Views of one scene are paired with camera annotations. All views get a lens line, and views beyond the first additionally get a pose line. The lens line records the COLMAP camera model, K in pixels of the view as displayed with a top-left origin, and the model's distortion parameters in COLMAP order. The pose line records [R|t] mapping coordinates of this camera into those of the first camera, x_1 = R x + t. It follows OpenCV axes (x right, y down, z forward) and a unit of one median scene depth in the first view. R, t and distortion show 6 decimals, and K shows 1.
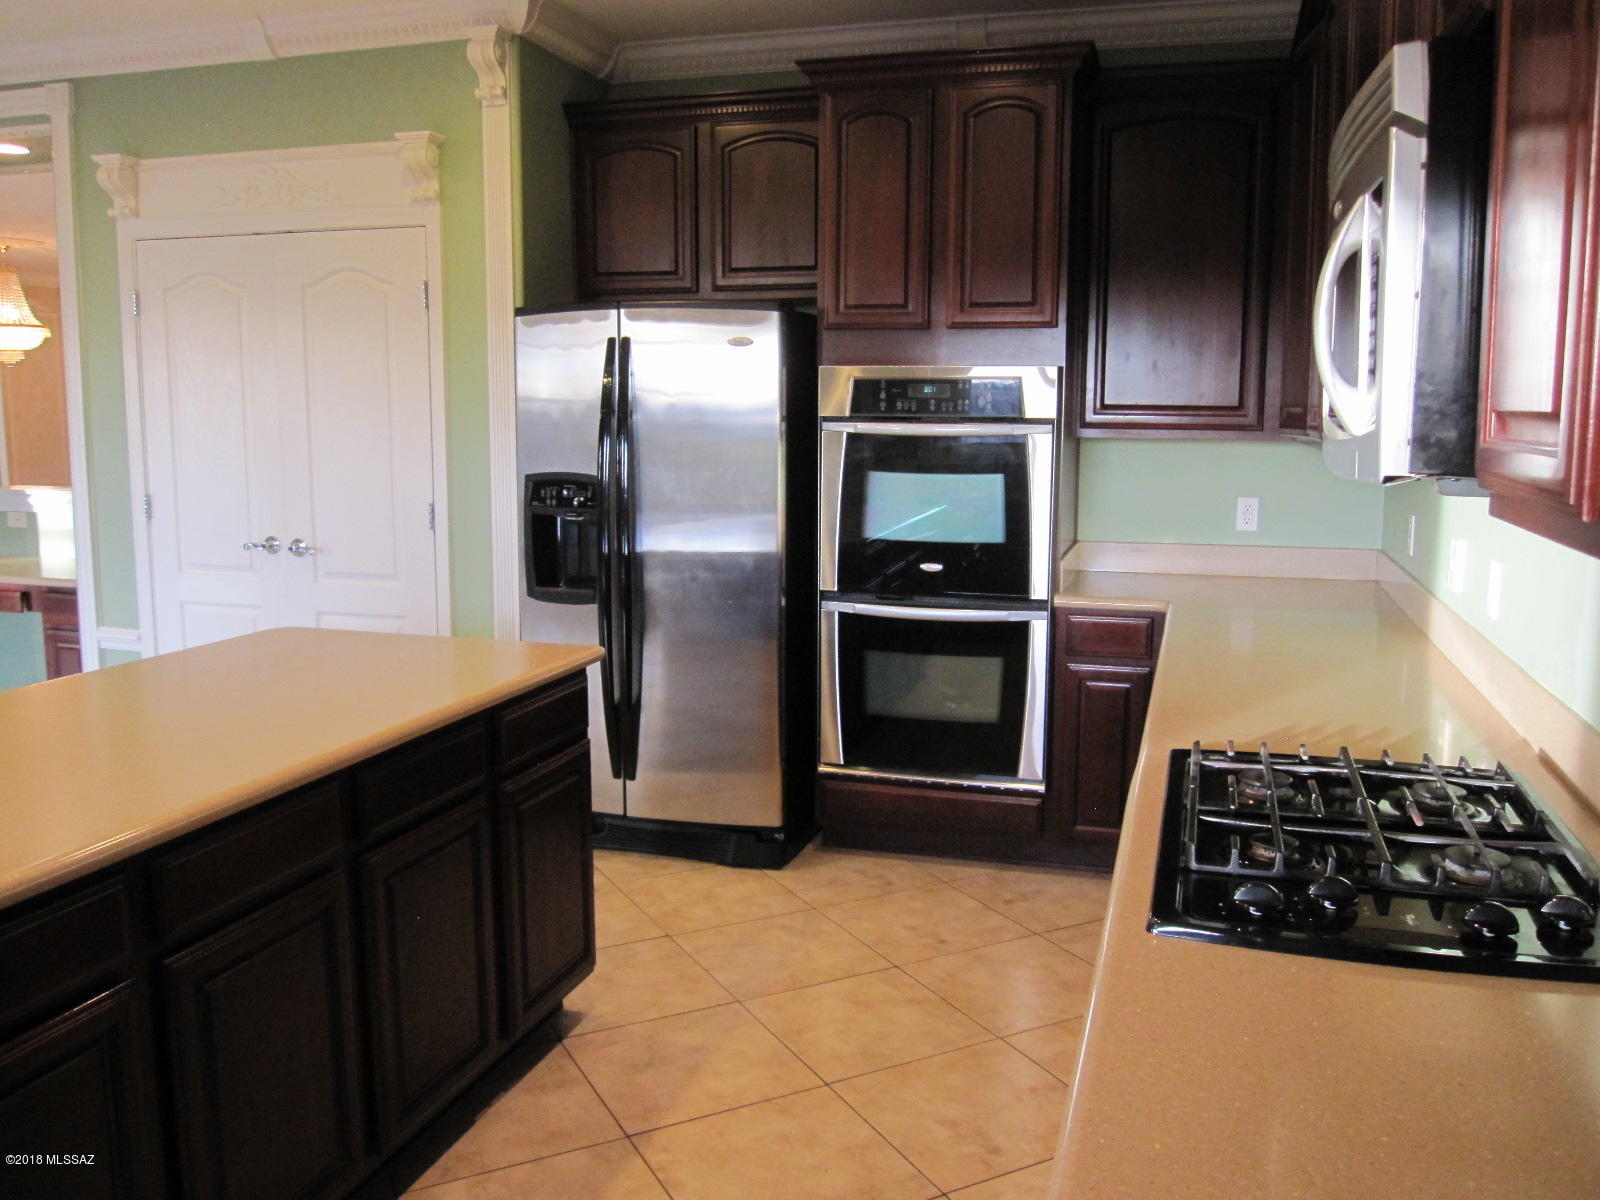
lens RADIAL K [[1323.5, 0, 804.5], [0, 1323.5, 590.3], [0, 0, 1]] dist [-0.065930, 0.036386]
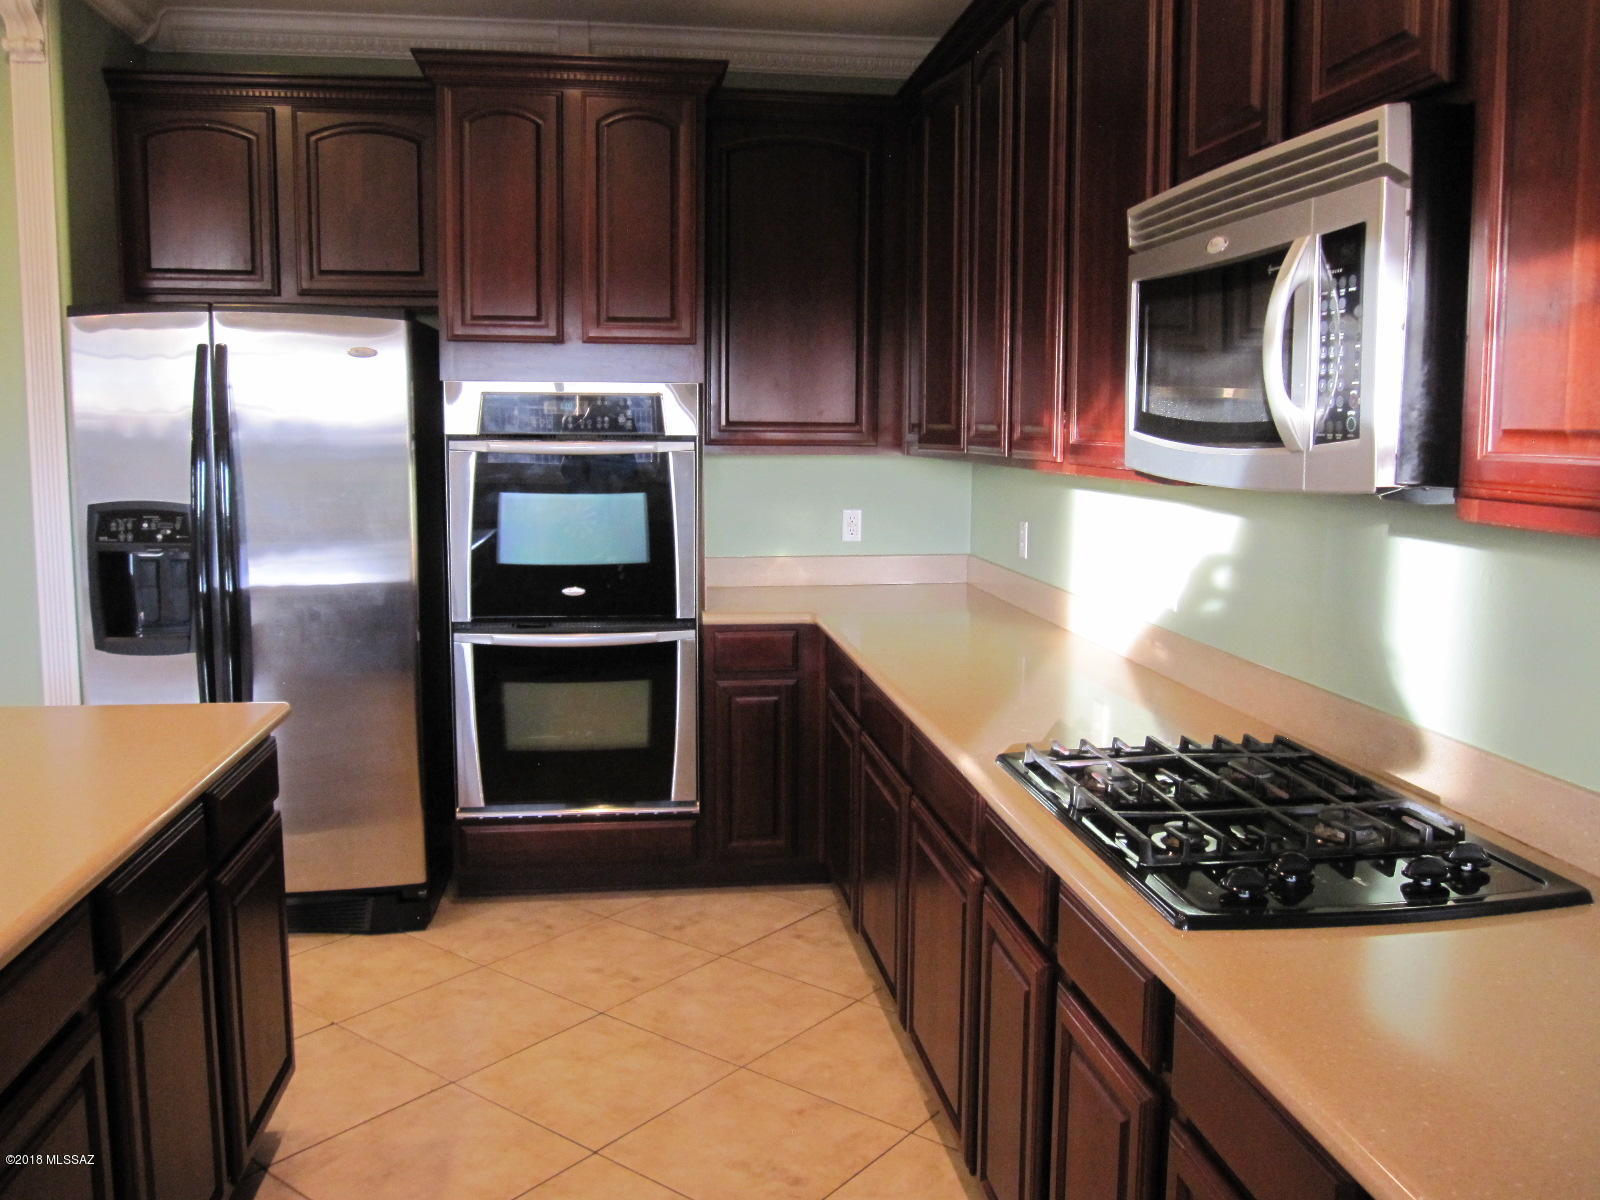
lens RADIAL K [[1323.5, 0, 797.8], [0, 1323.5, 586.9], [0, 0, 1]] dist [-0.065930, 0.036386]
pose [[0.908481, -0.048325, 0.415122, -0.153642], [0.054666, 0.998499, -0.003399, -0.008459], [-0.414334, 0.025781, 0.909759, 0.062516]]
